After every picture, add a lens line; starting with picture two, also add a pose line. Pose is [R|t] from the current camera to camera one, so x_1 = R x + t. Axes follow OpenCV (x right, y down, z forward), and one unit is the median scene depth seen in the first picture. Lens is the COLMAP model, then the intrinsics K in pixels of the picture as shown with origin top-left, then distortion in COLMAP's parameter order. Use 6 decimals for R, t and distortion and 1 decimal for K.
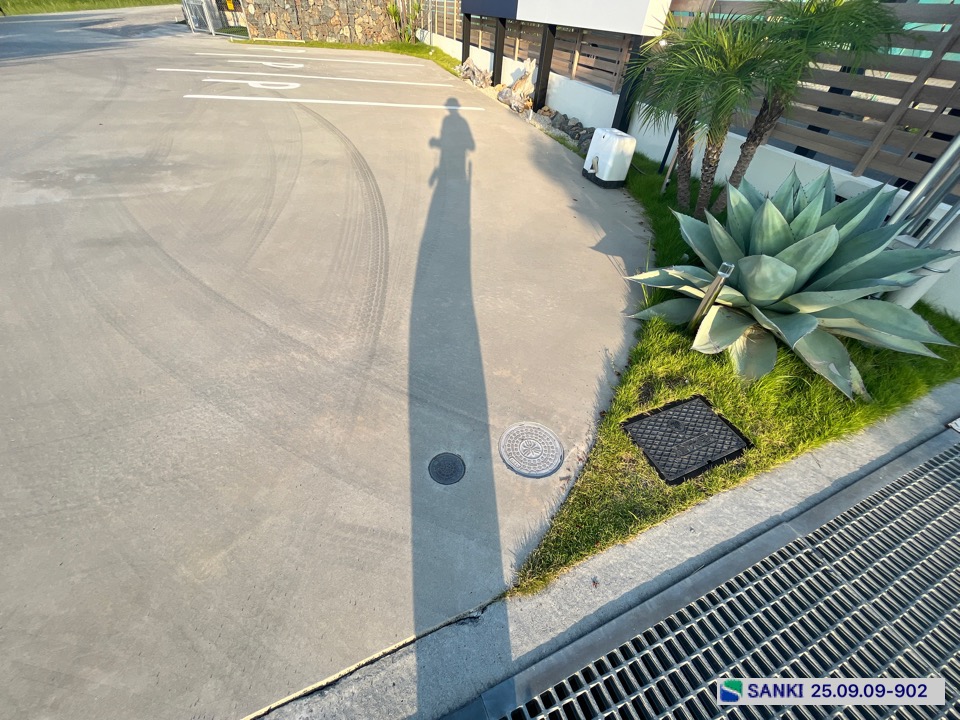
lens RADIAL K [[386.0, 0, 477.4], [0, 386.0, 359.5], [0, 0, 1]] dist [-0.001900, -0.000869]
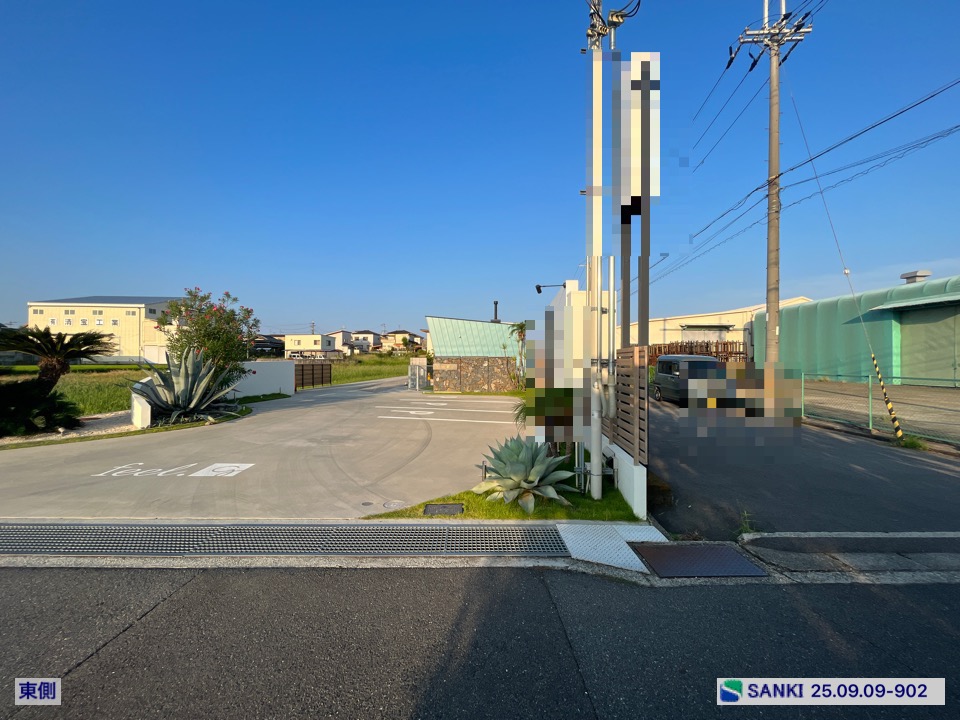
lens RADIAL K [[386.0, 0, 477.4], [0, 386.0, 359.5], [0, 0, 1]] dist [-0.001900, -0.000869]
pose [[0.926261, -0.060112, -0.372059, 0.731207], [-0.212248, 0.732565, -0.646761, 0.456438], [0.311436, 0.678037, 0.665788, -0.615369]]
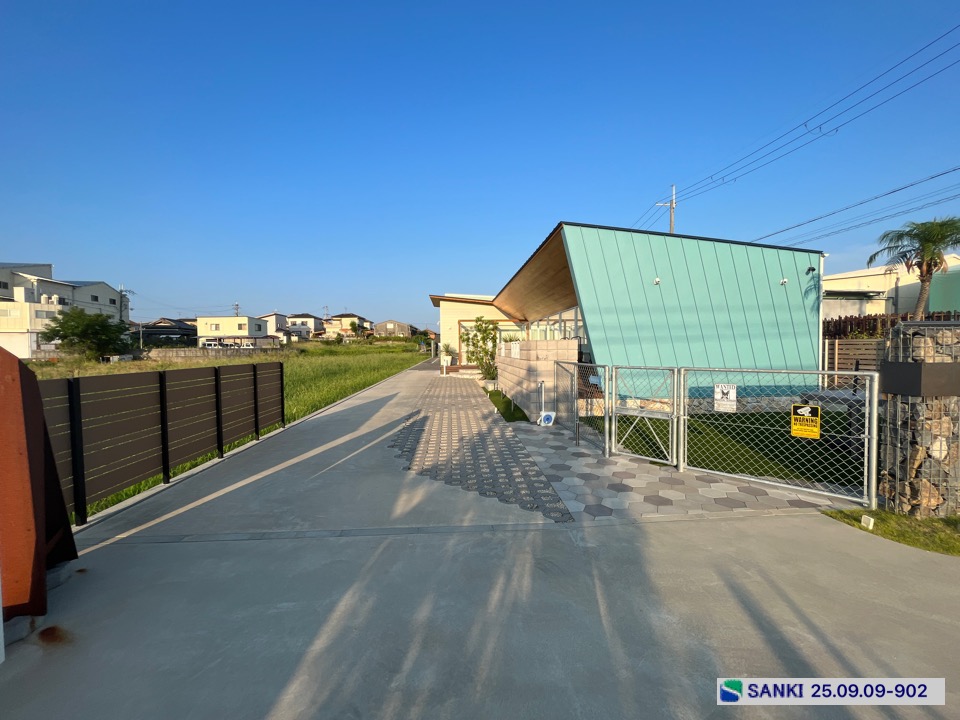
lens RADIAL K [[386.0, 0, 477.4], [0, 386.0, 359.5], [0, 0, 1]] dist [-0.001900, -0.000869]
pose [[0.970583, -0.064711, -0.231908, -2.312647], [-0.103568, 0.757323, -0.644776, -1.824217], [0.217353, 0.649827, 0.728343, 1.580336]]
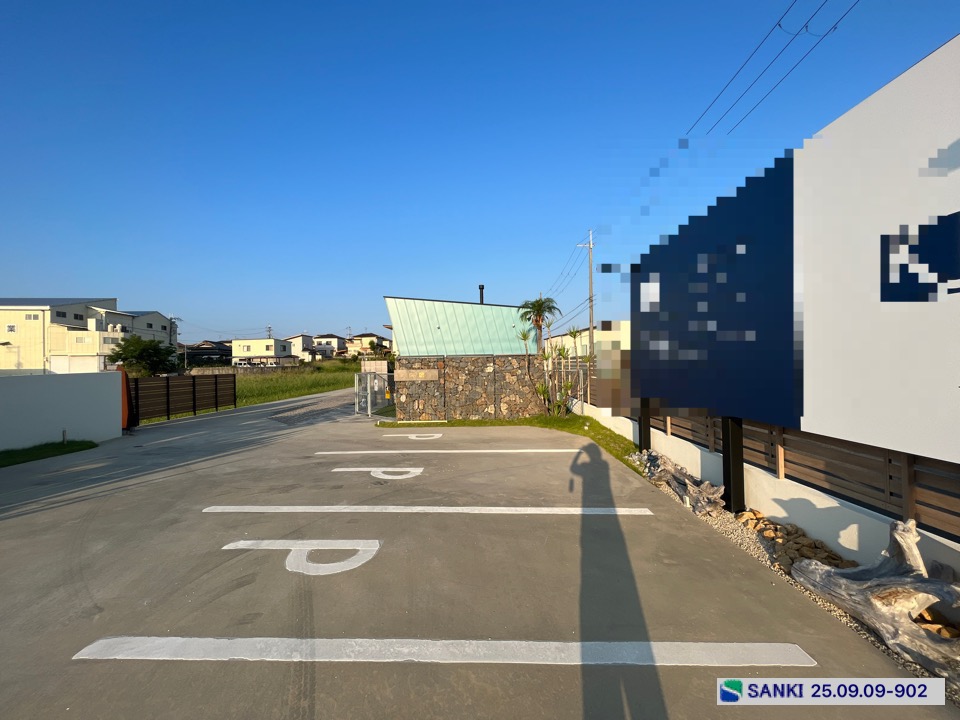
lens RADIAL K [[386.0, 0, 477.4], [0, 386.0, 359.5], [0, 0, 1]] dist [-0.001900, -0.000869]
pose [[0.949156, -0.086045, -0.302820, -0.214680], [-0.145965, 0.731985, -0.665502, -0.862595], [0.278922, 0.675866, 0.682208, 0.743410]]
